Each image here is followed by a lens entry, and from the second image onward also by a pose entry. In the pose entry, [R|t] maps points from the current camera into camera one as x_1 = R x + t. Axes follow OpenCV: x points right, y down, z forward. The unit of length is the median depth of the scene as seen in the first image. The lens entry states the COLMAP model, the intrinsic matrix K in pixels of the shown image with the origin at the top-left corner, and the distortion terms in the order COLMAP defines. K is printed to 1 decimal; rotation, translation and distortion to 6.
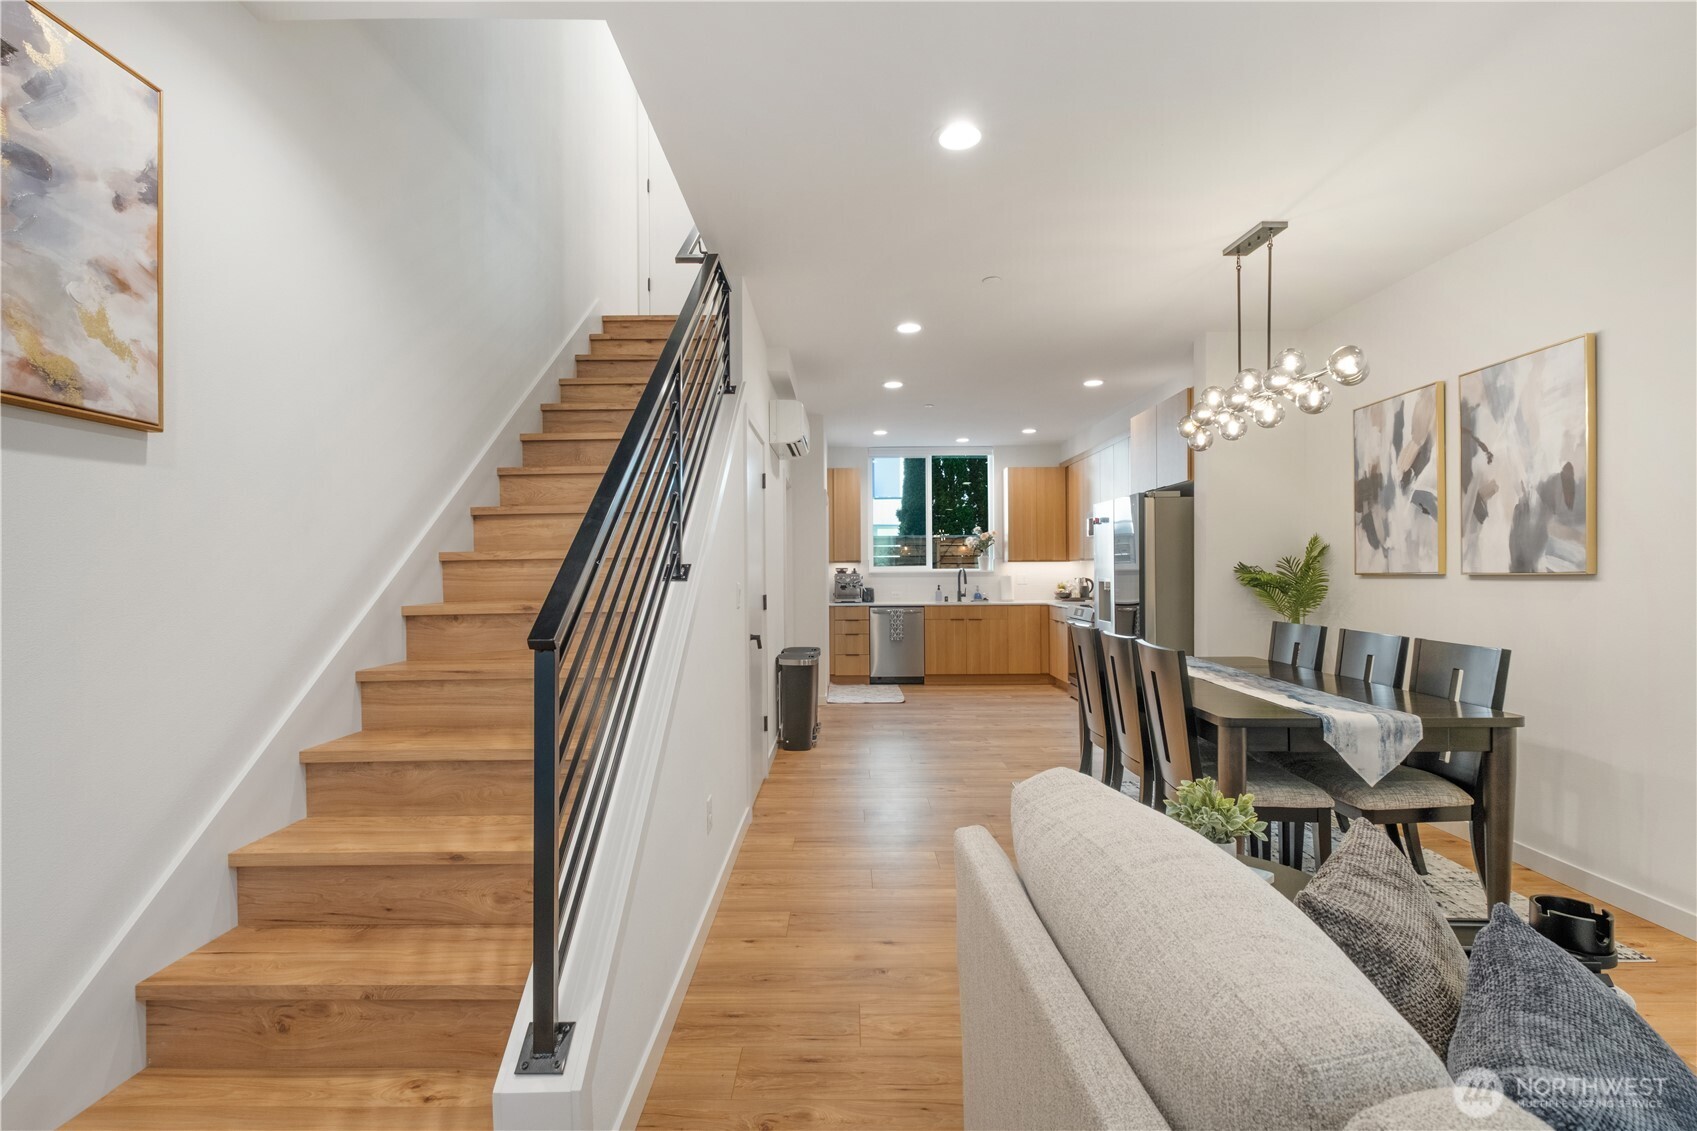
lens RADIAL K [[754.6, 0, 846.4], [0, 754.6, 573.1], [0, 0, 1]] dist [0.013220, -0.000681]
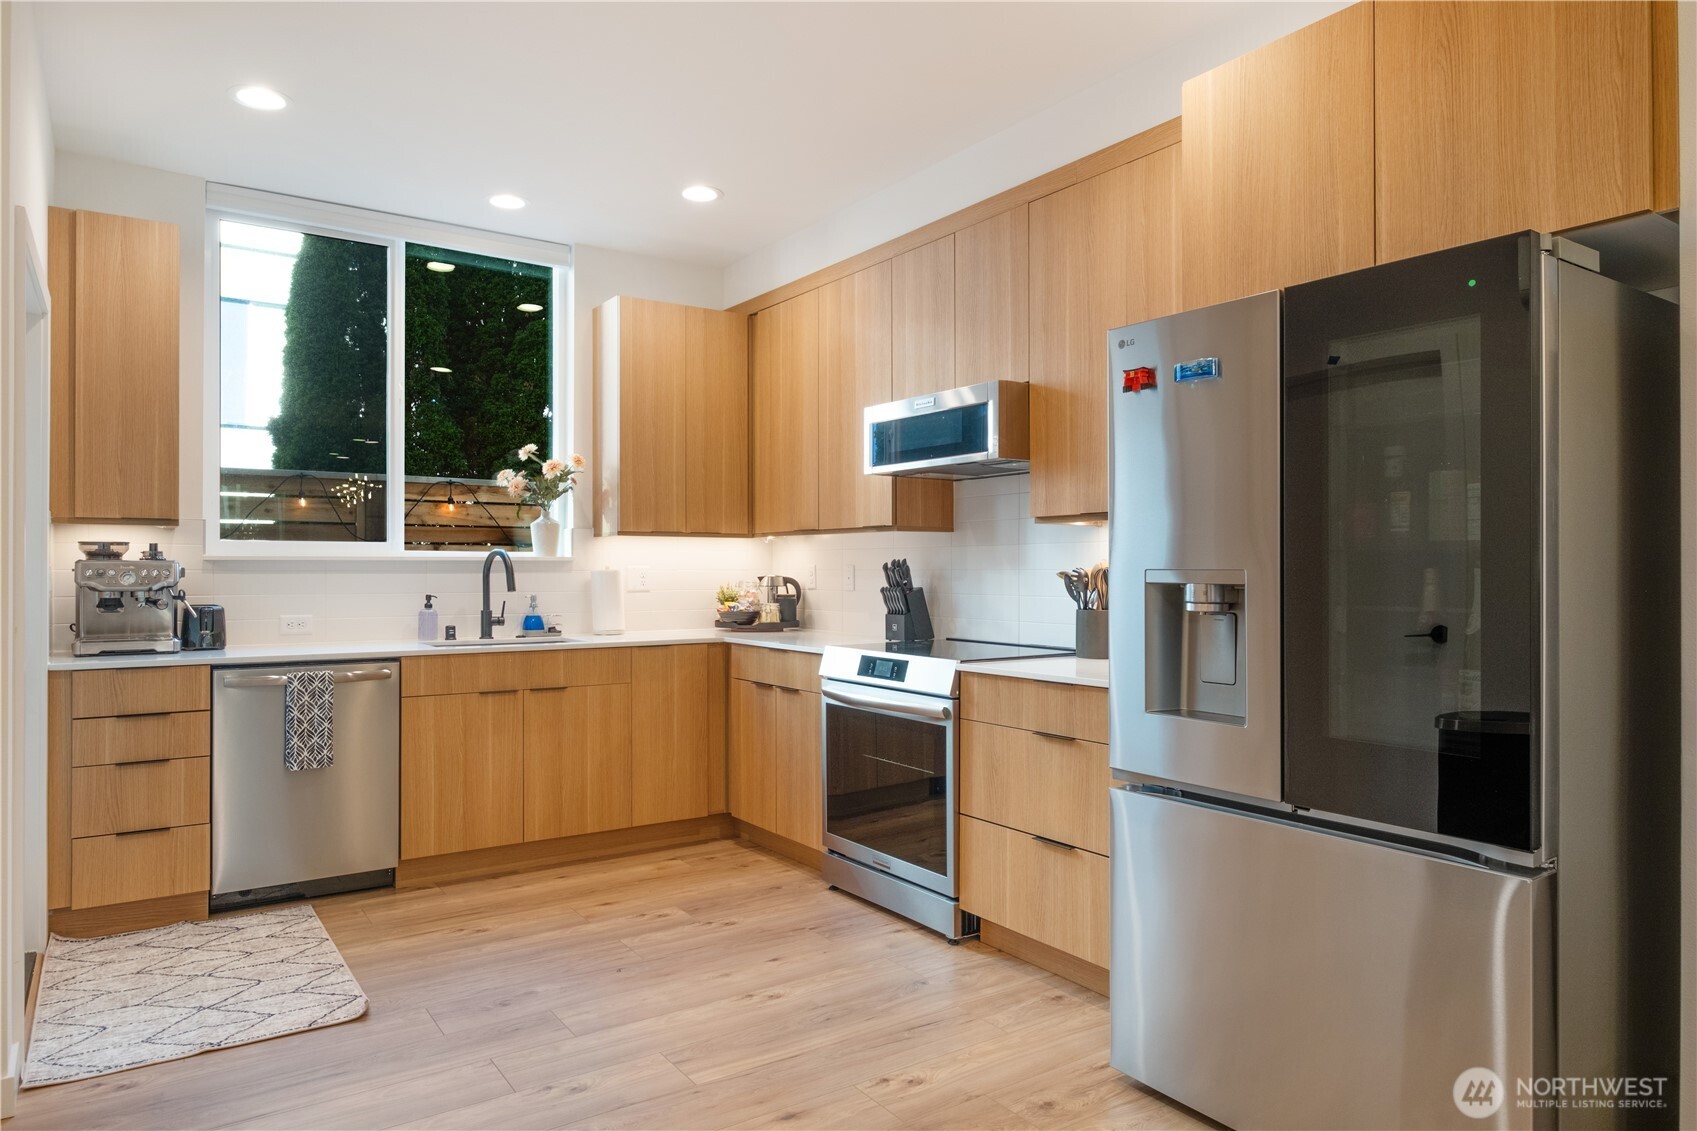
lens RADIAL K [[1049.6, 0, 828.6], [0, 1049.6, 563.0], [0, 0, 1]] dist [0.002257, 0.001211]
pose [[0.829039, 0.009908, 0.559103, -0.000839], [-0.004296, 0.999926, -0.011350, 0.006071], [-0.559174, 0.007008, 0.829021, 0.536081]]
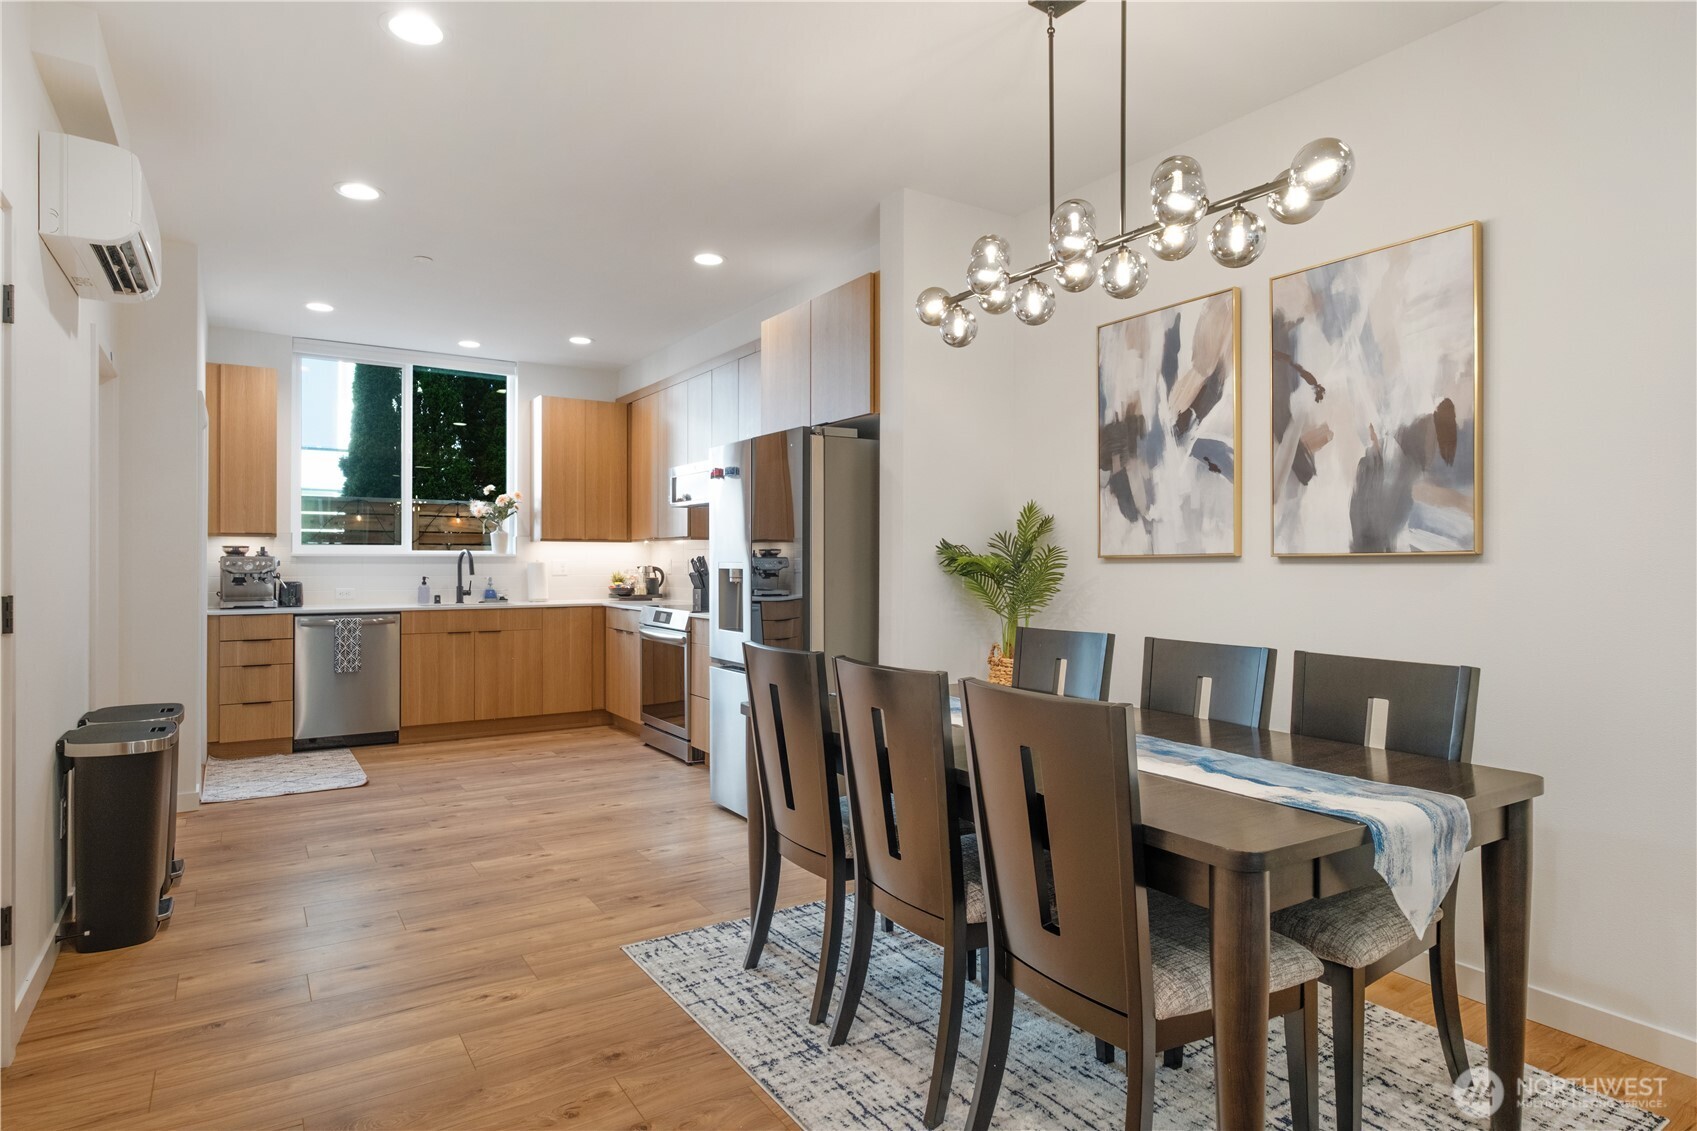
lens RADIAL K [[926.7, 0, 830.1], [0, 926.7, 558.3], [0, 0, 1]] dist [0.003338, 0.000921]
pose [[0.843205, 0.009925, 0.537501, -0.004839], [-0.006143, 0.999942, -0.008828, 0.006171], [-0.537558, 0.004142, 0.843217, 0.214630]]
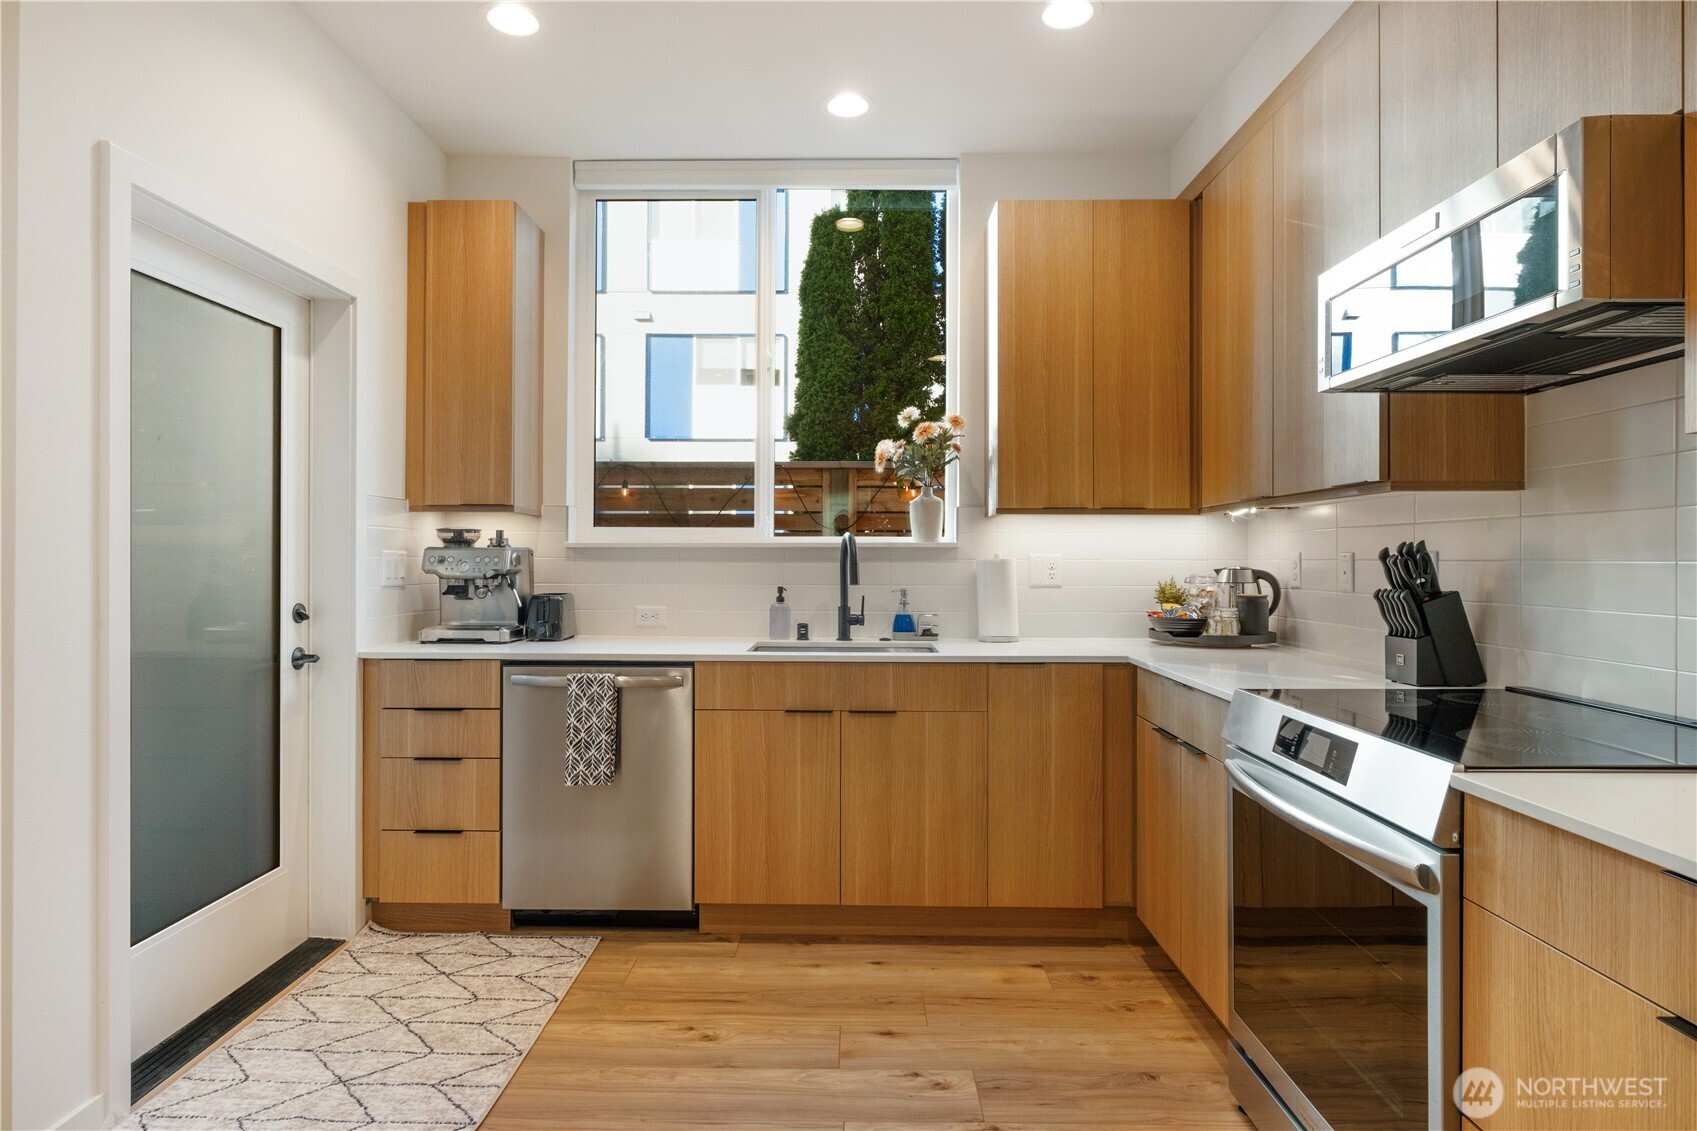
lens RADIAL K [[932.2, 0, 843.0], [0, 932.2, 553.6], [0, 0, 1]] dist [0.000660, 0.000980]
pose [[0.999886, 0.009435, -0.011786, 0.173508], [-0.009518, 0.999931, -0.006949, 0.004933], [0.011720, 0.007061, 0.999906, 0.692020]]
